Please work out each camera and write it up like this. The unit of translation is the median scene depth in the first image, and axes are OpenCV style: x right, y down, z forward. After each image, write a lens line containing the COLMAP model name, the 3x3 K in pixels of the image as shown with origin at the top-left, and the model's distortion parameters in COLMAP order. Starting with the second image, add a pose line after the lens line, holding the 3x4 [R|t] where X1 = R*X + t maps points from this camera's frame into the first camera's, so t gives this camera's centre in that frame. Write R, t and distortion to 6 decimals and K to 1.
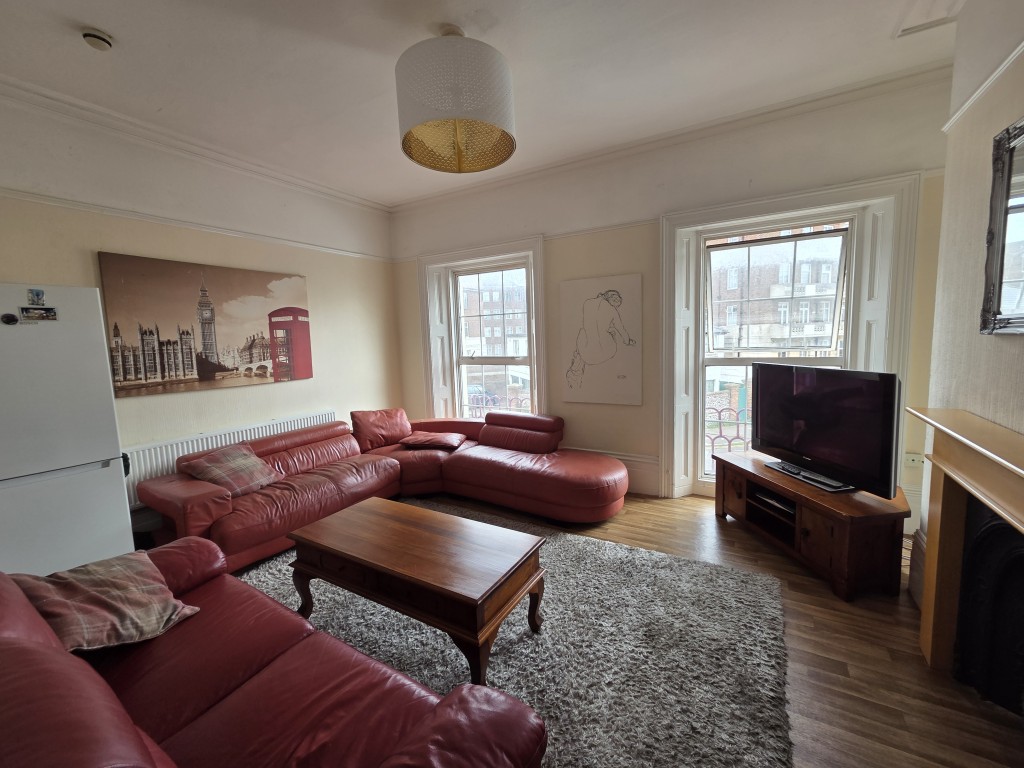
lens RADIAL K [[416.7, 0, 514.9], [0, 416.7, 381.7], [0, 0, 1]] dist [-0.004044, 0.000069]
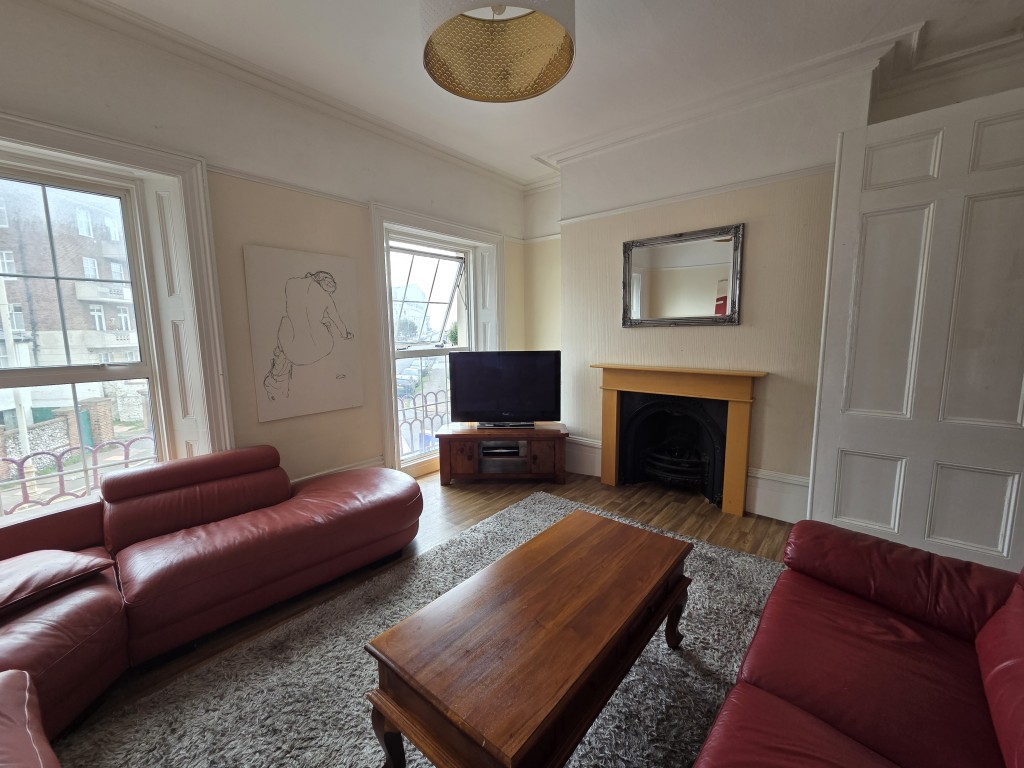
lens RADIAL K [[416.7, 0, 514.5], [0, 416.7, 383.6], [0, 0, 1]] dist [-0.004044, 0.000069]
pose [[0.165071, -0.093996, 0.981792, -0.544463], [0.113967, 0.990598, 0.075677, -0.021619], [-0.979675, 0.099400, 0.174231, 0.530316]]
